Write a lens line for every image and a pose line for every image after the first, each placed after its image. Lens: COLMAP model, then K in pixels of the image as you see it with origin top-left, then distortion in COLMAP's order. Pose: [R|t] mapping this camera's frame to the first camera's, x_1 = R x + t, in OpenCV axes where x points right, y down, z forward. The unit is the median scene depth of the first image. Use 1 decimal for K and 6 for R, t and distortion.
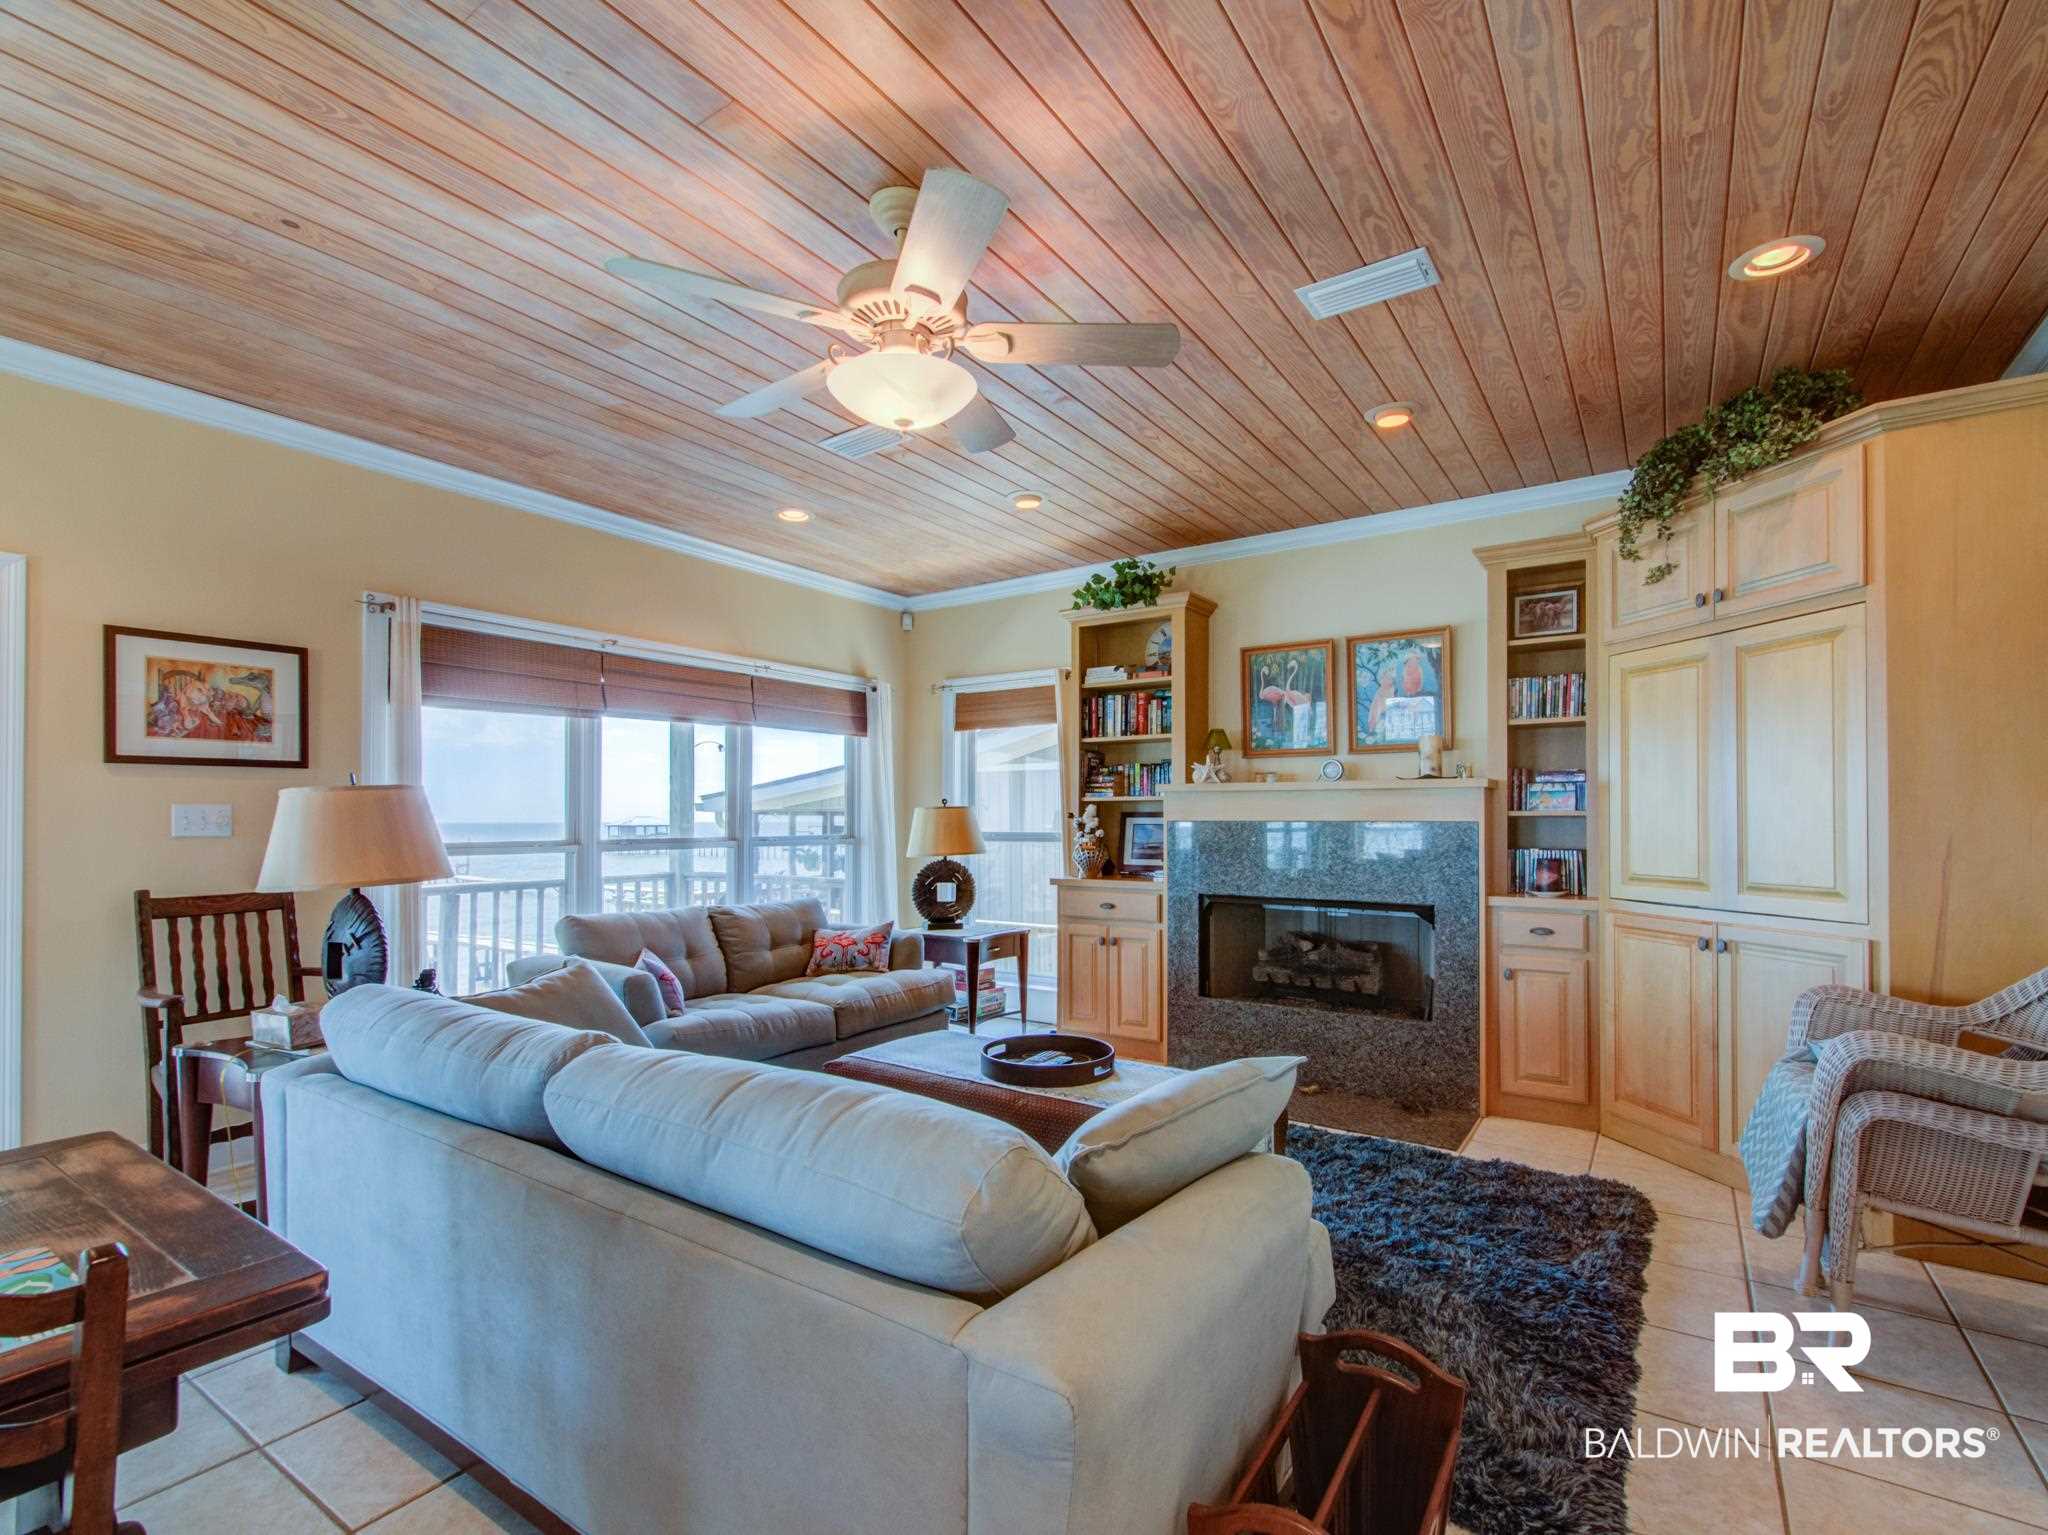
lens RADIAL K [[941.0, 0, 1033.1], [0, 941.0, 814.2], [0, 0, 1]] dist [0.010636, -0.005910]
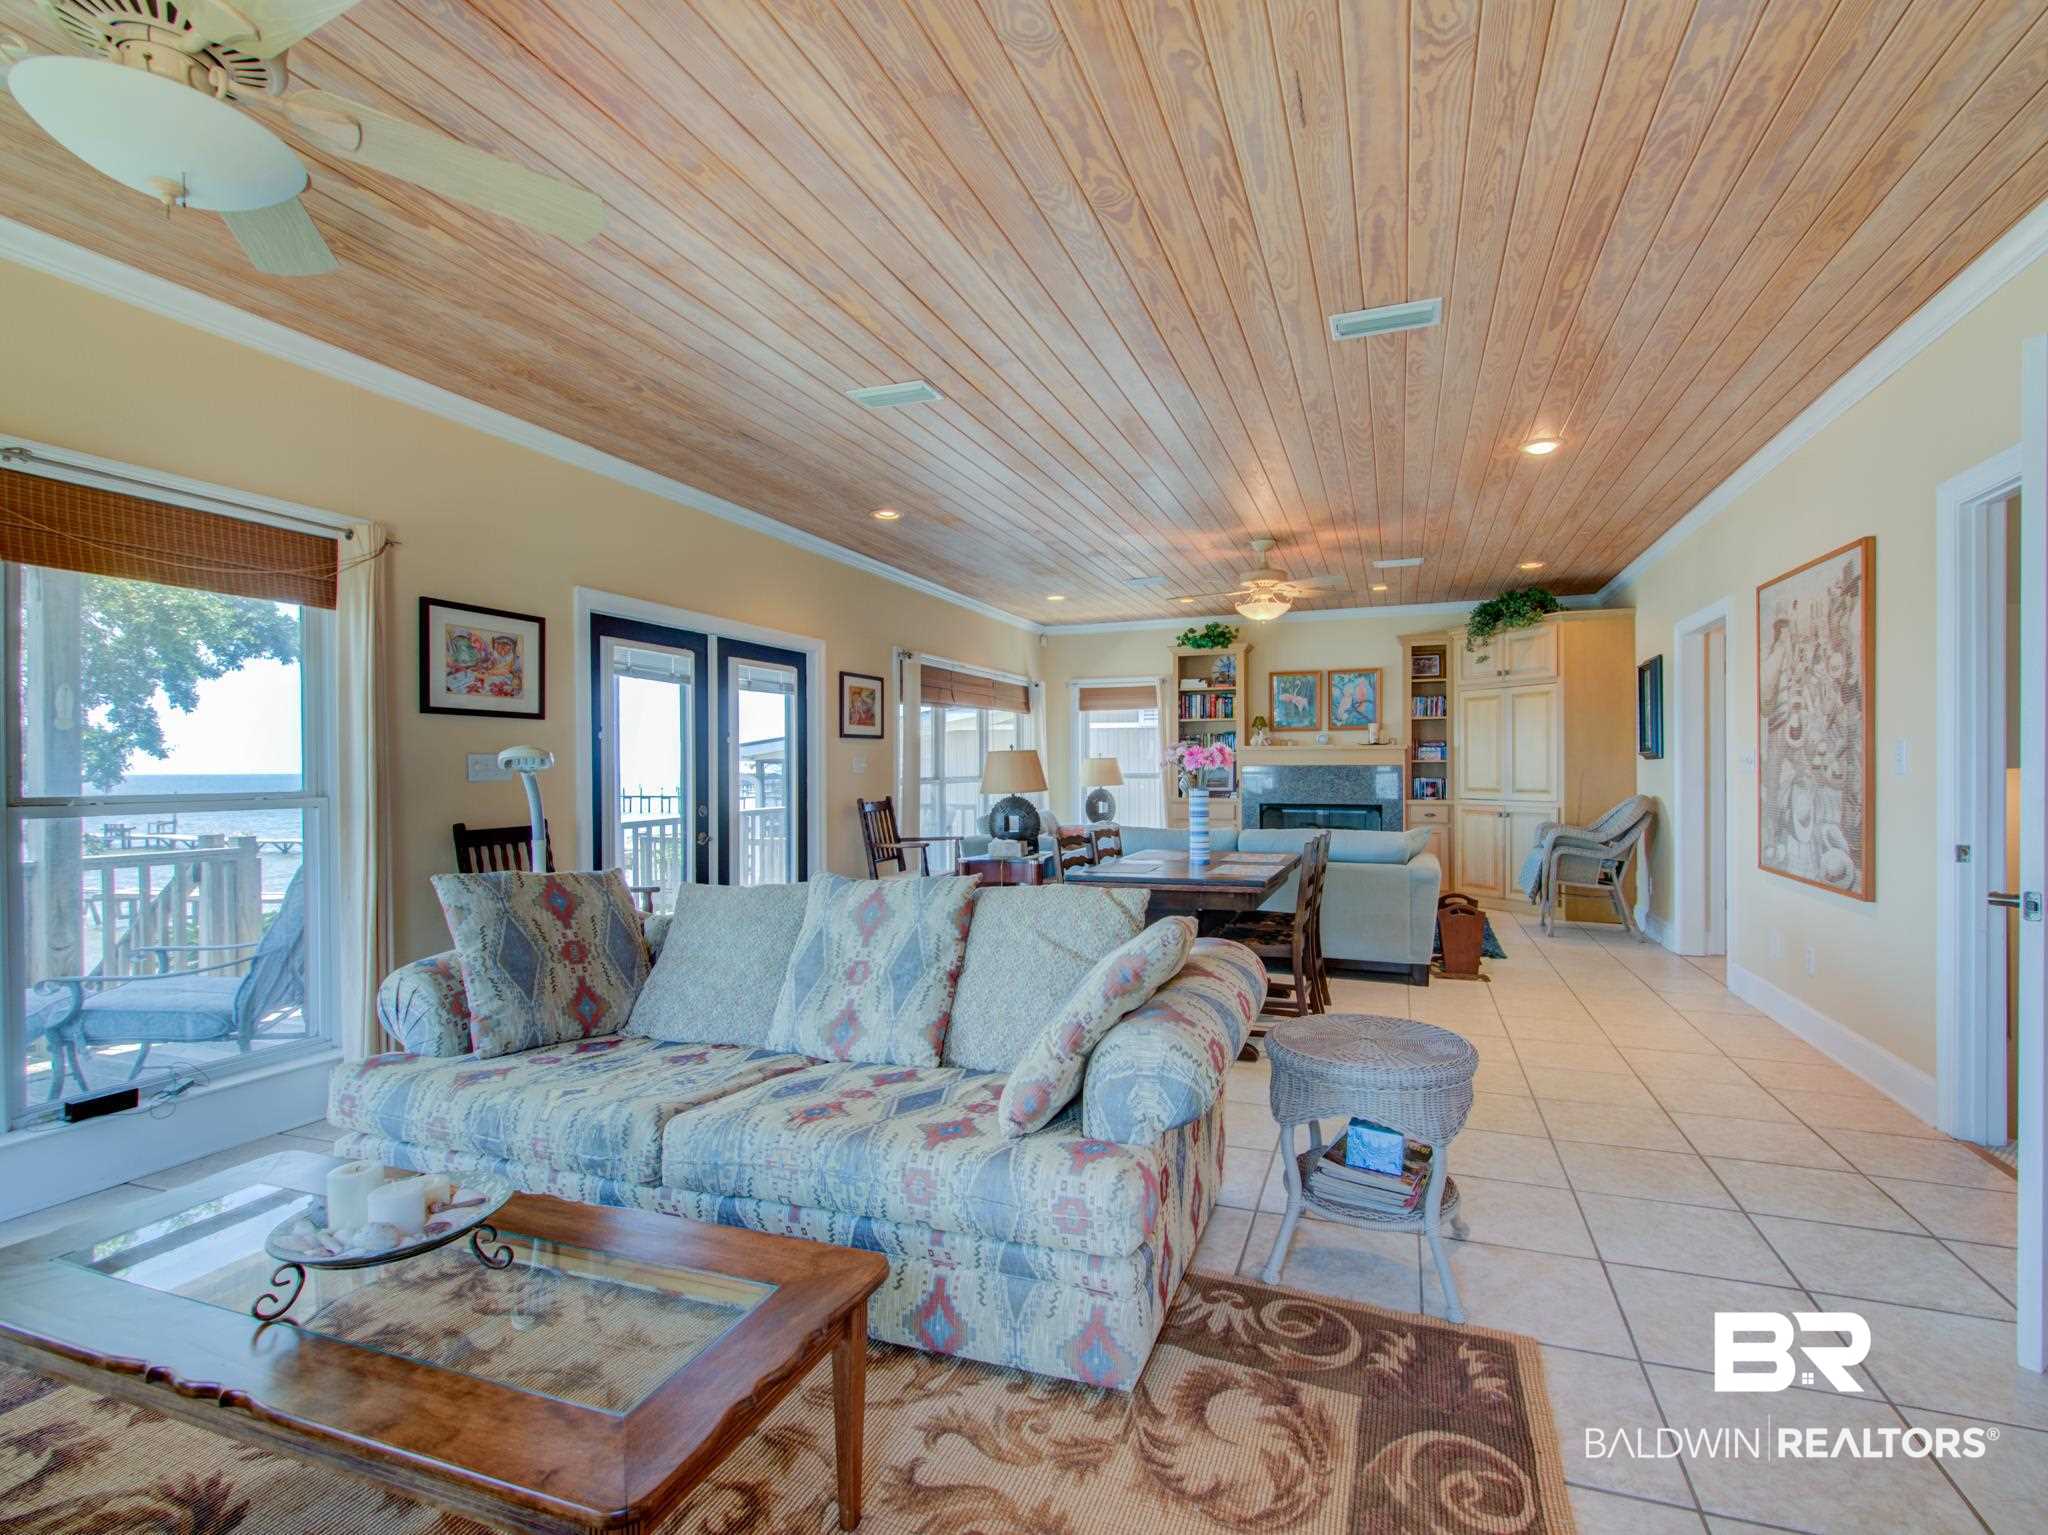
lens RADIAL K [[941.0, 0, 1046.6], [0, 941.0, 771.0], [0, 0, 1]] dist [0.010636, -0.005910]
pose [[0.971894, -0.003200, 0.235396, -0.776247], [0.001231, 0.999963, 0.008513, 0.001870], [-0.235414, -0.007984, 0.971862, -0.846031]]
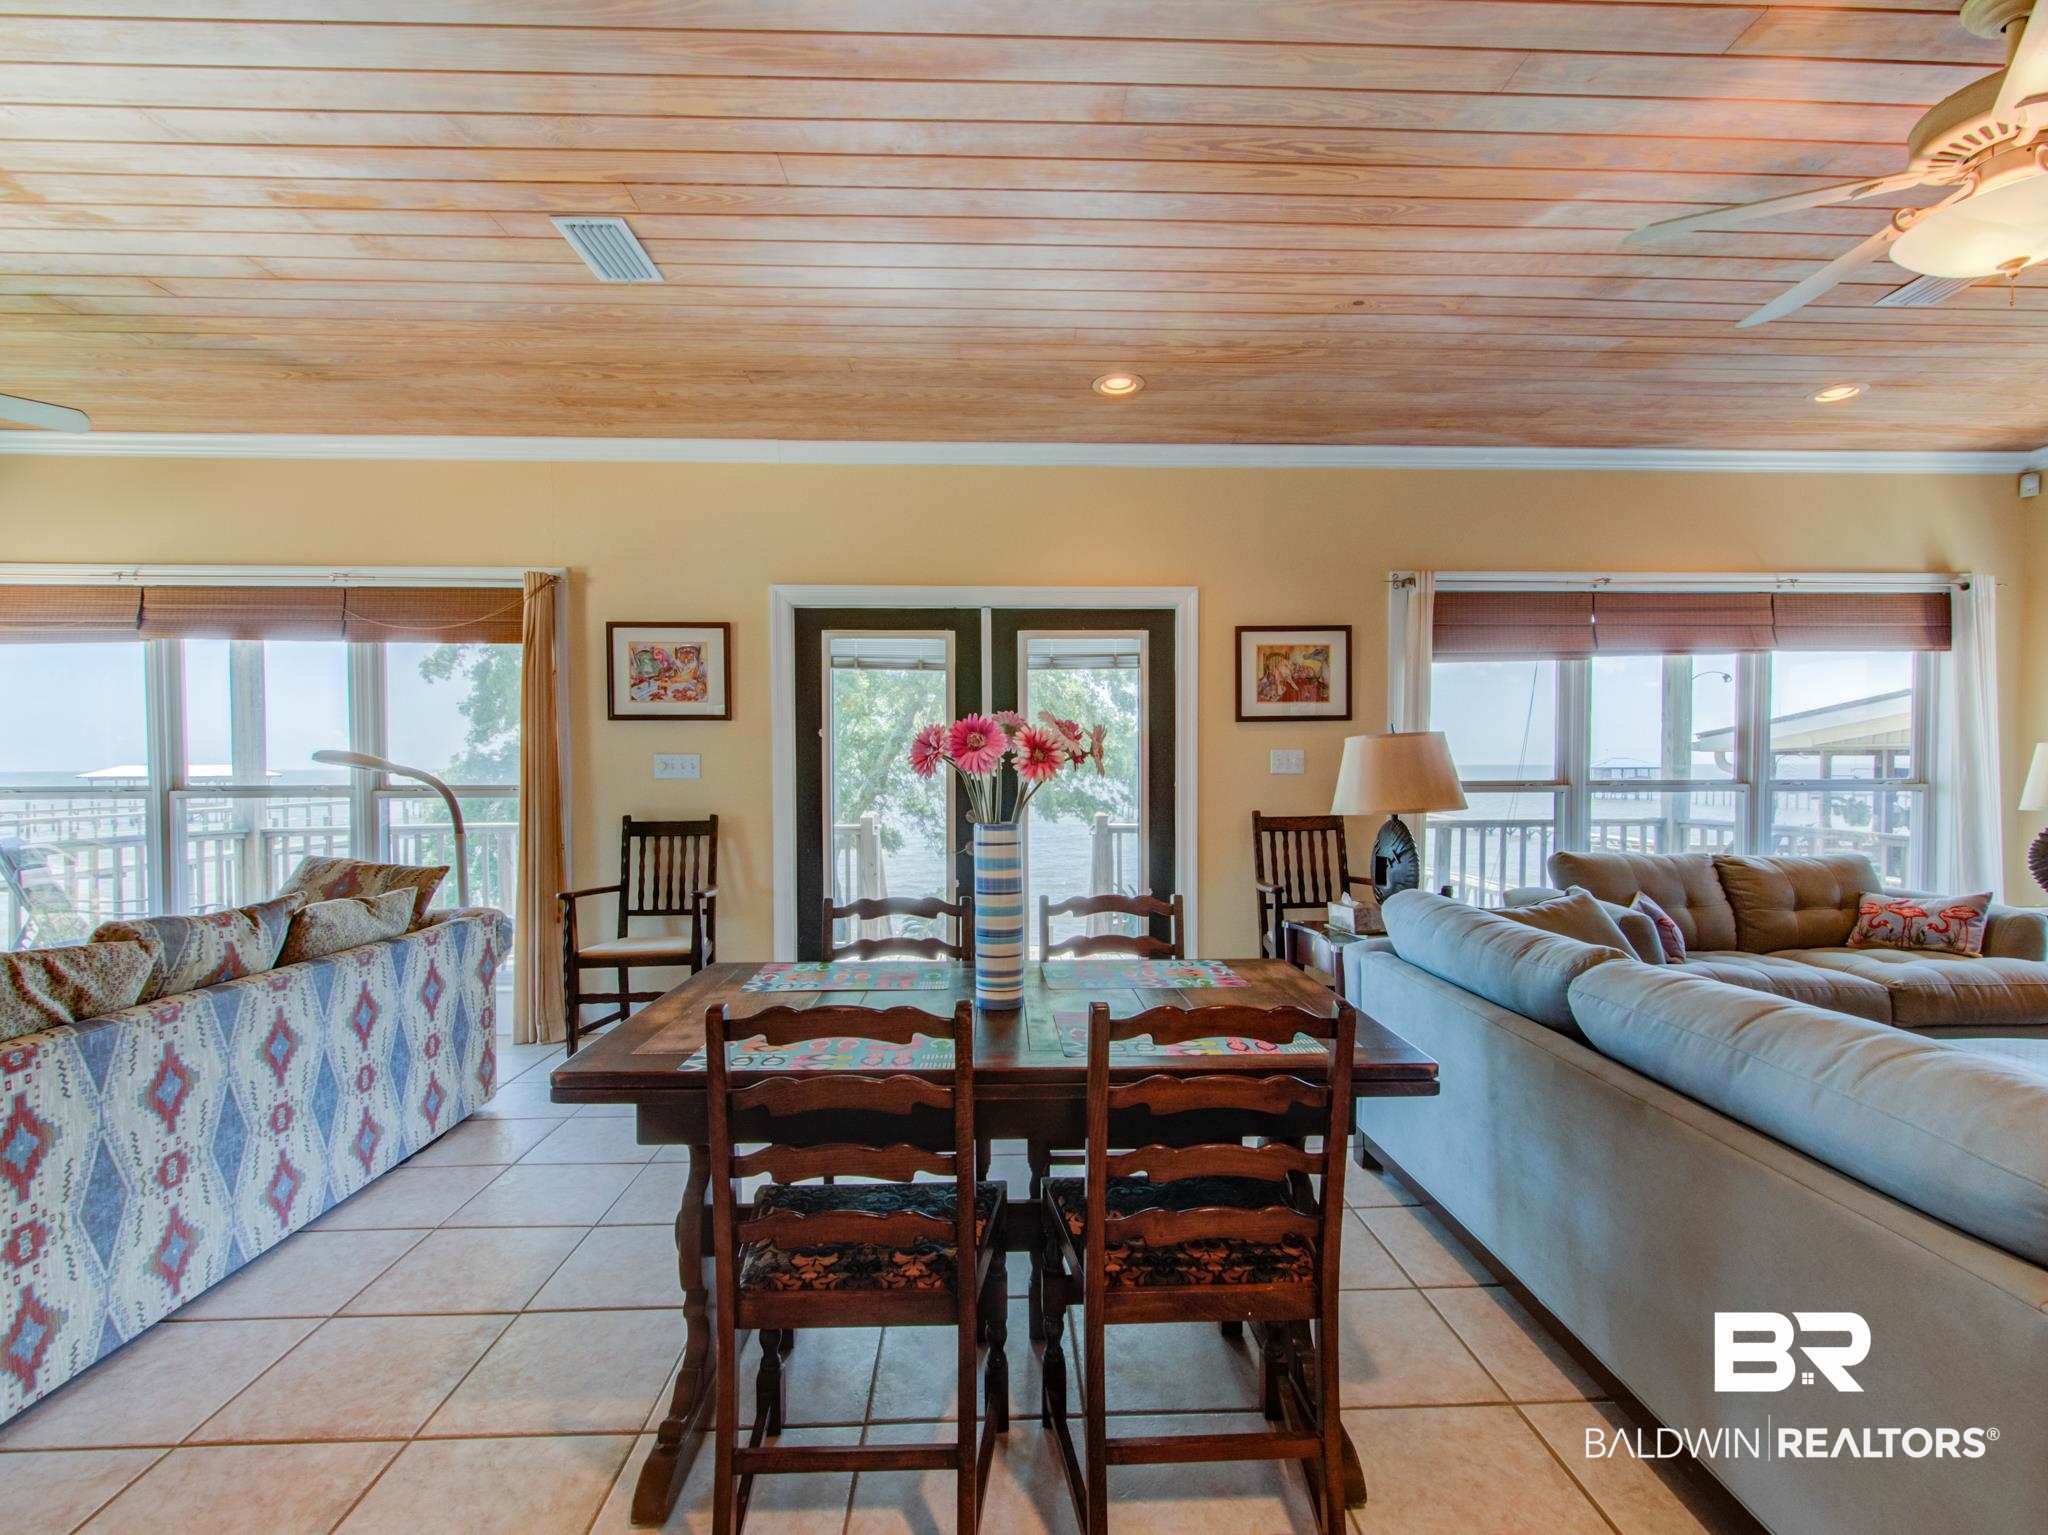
lens RADIAL K [[941.0, 0, 1063.1], [0, 941.0, 785.9], [0, 0, 1]] dist [0.010636, -0.005910]
pose [[0.598418, 0.018579, -0.800969, 0.013397], [0.007180, 0.999567, 0.028550, 0.000496], [0.801152, -0.022836, 0.598025, -0.060289]]
